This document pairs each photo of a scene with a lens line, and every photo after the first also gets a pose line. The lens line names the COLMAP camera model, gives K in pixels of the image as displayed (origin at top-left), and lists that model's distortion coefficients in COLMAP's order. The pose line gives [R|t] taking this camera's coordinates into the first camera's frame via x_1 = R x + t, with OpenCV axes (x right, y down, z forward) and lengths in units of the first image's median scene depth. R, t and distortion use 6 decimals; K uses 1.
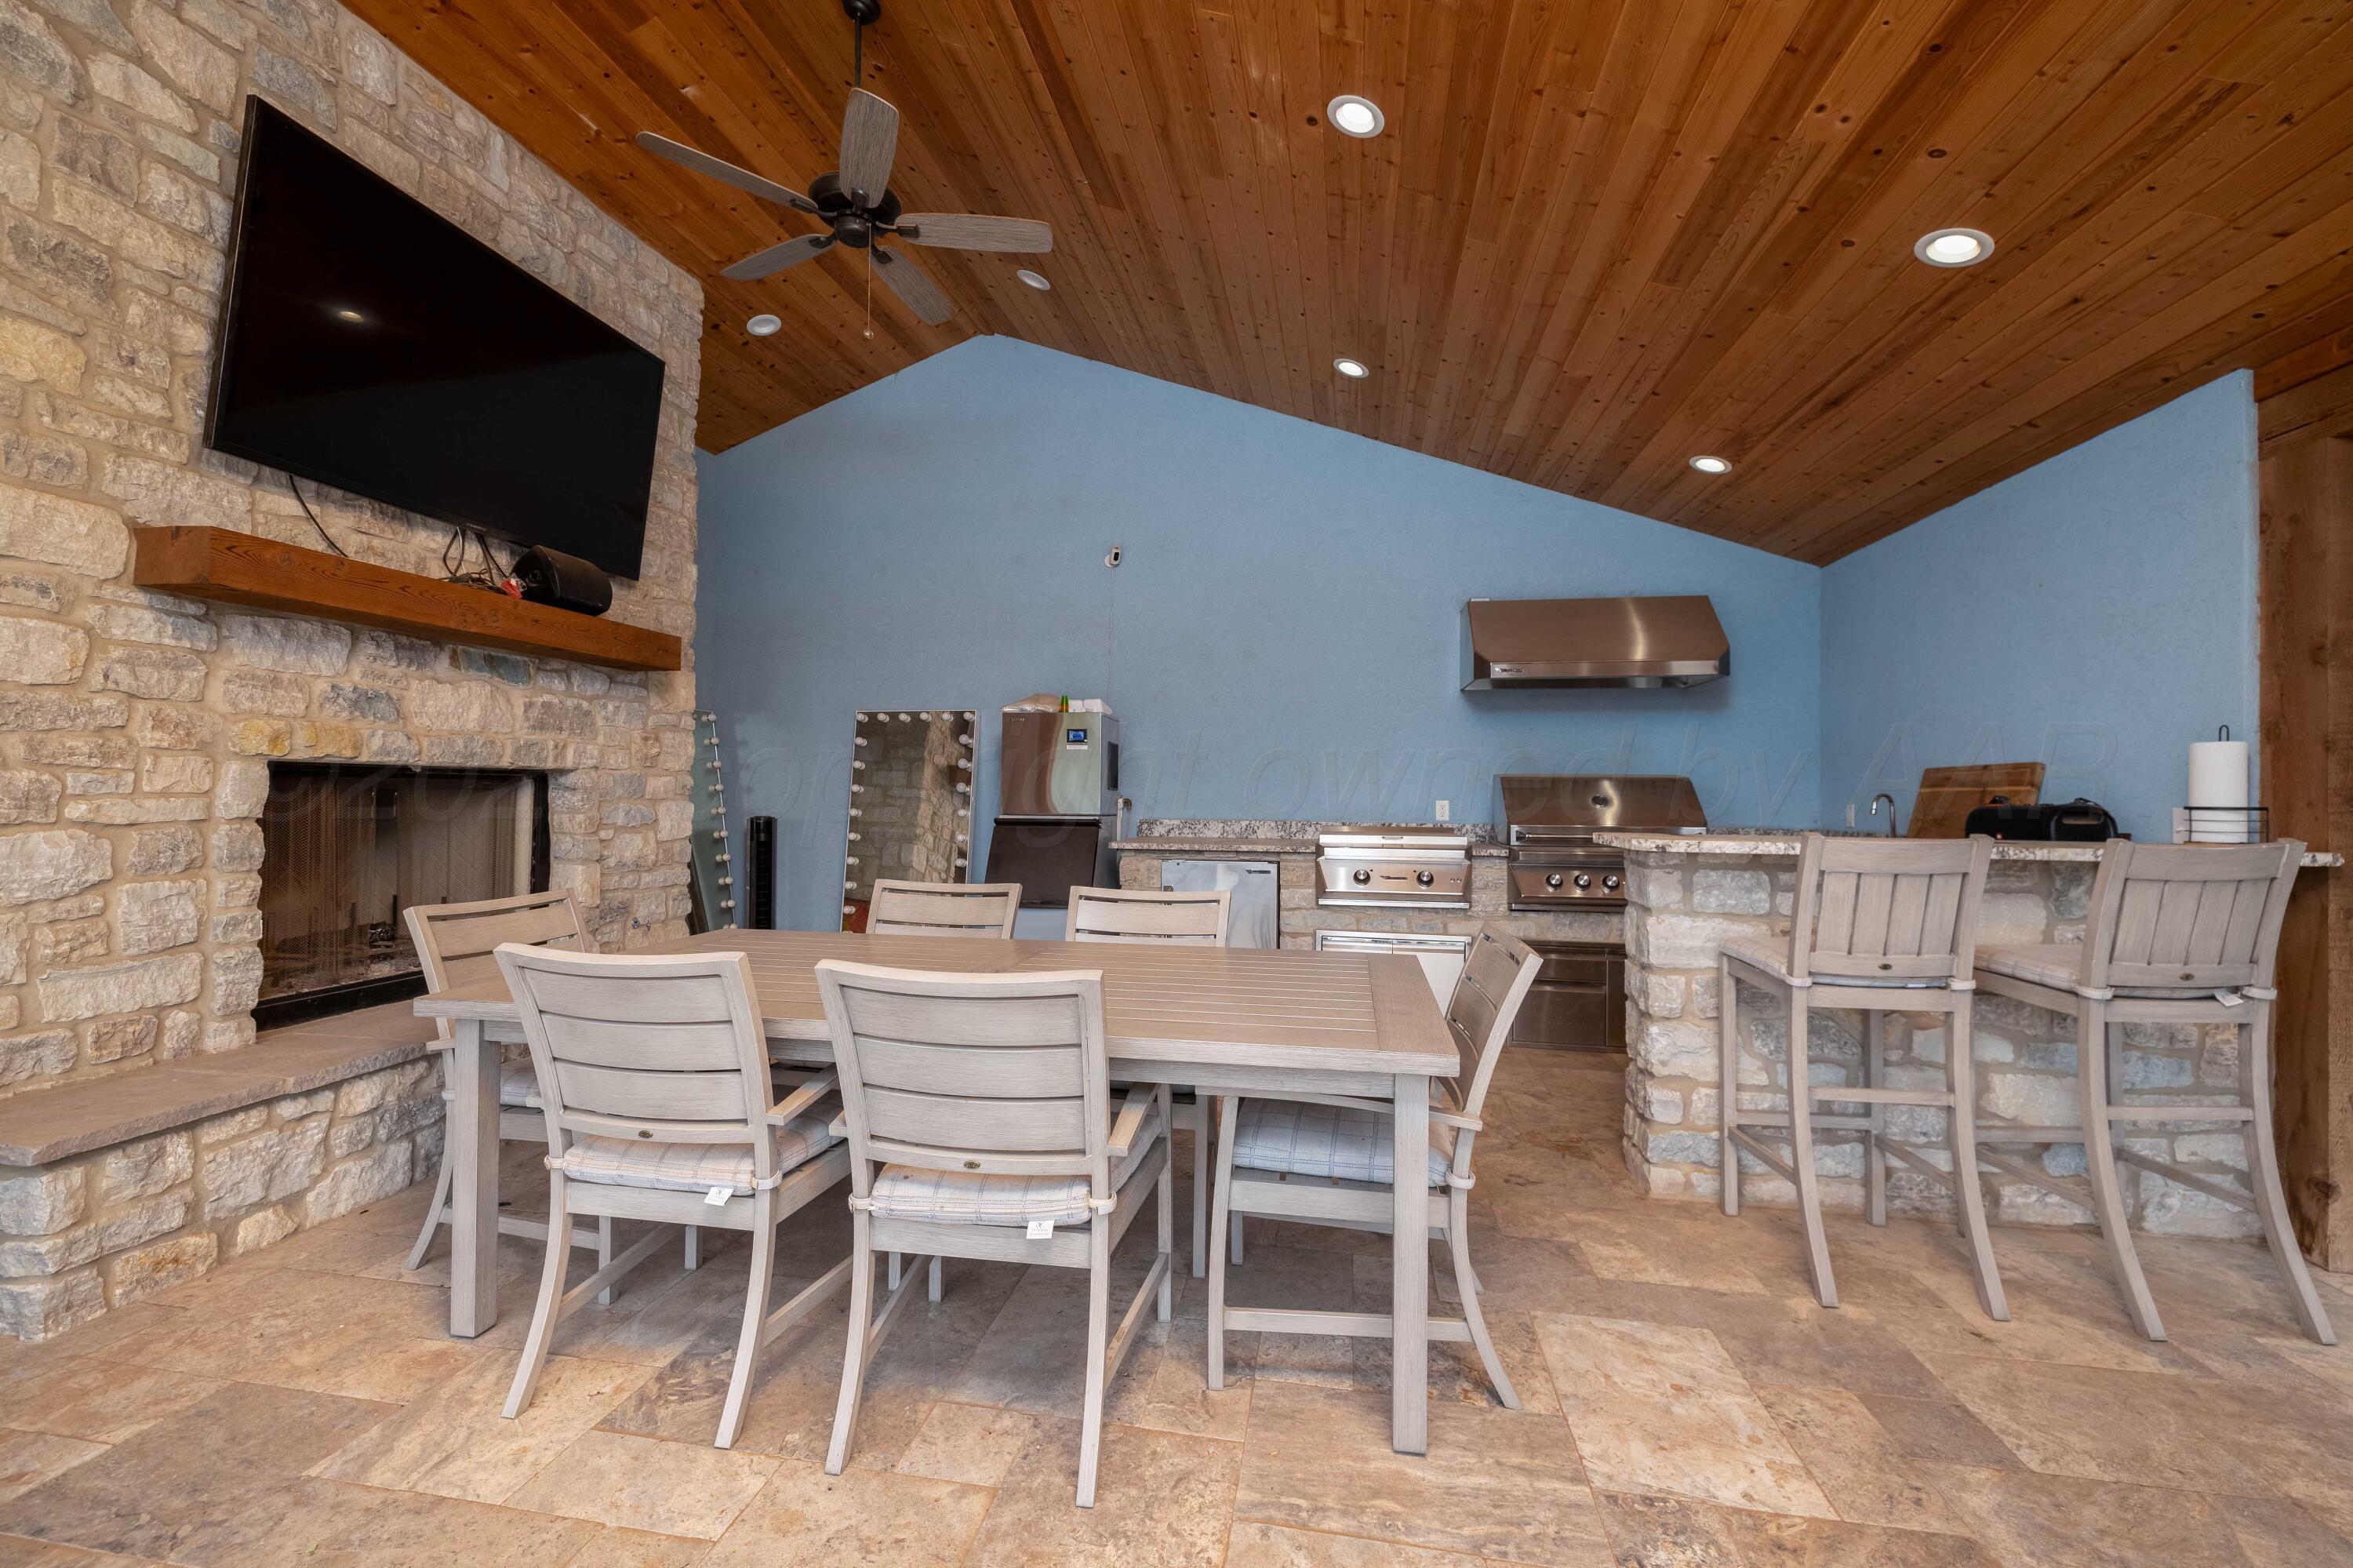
lens RADIAL K [[992.7, 0, 1168.1], [0, 992.7, 781.7], [0, 0, 1]] dist [-0.001982, 0.000742]
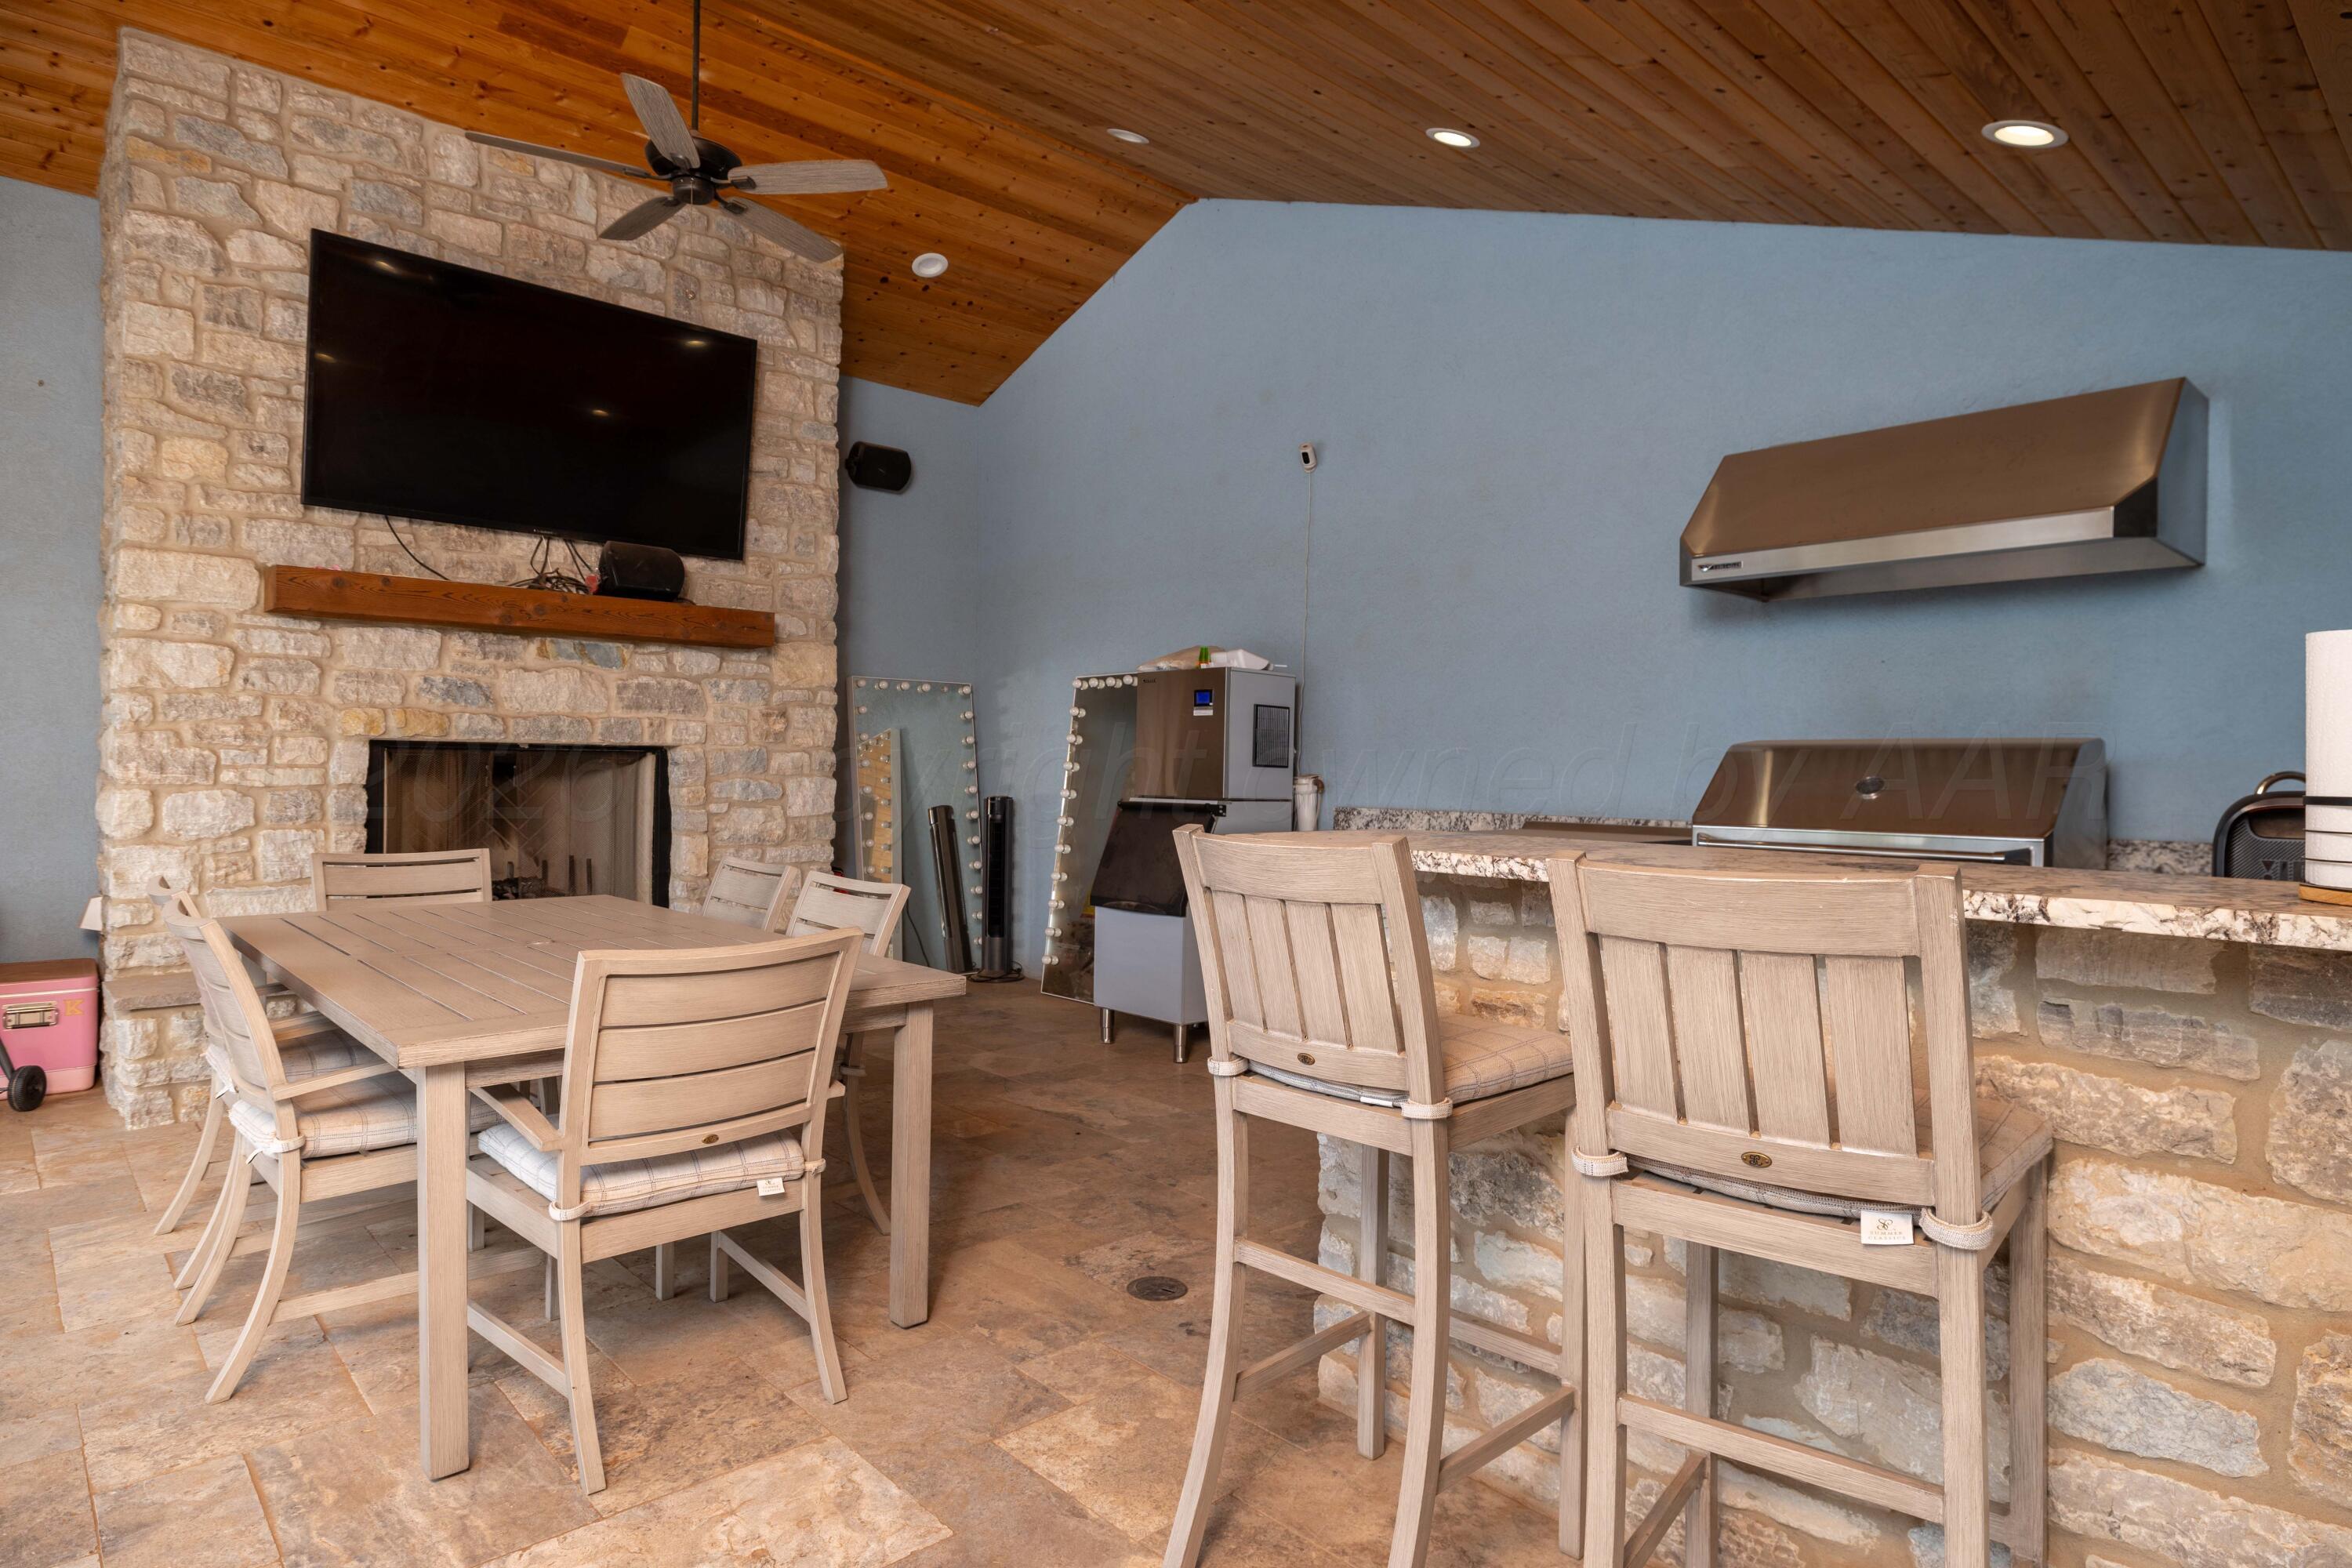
lens RADIAL K [[1314.2, 0, 1174.8], [0, 1314.2, 782.3], [0, 0, 1]] dist [-0.007628, 0.002611]
pose [[0.795297, 0.007578, -0.606173, 1.022285], [0.000957, 0.999905, 0.013757, 0.012110], [0.606220, -0.011521, 0.795214, 0.308859]]
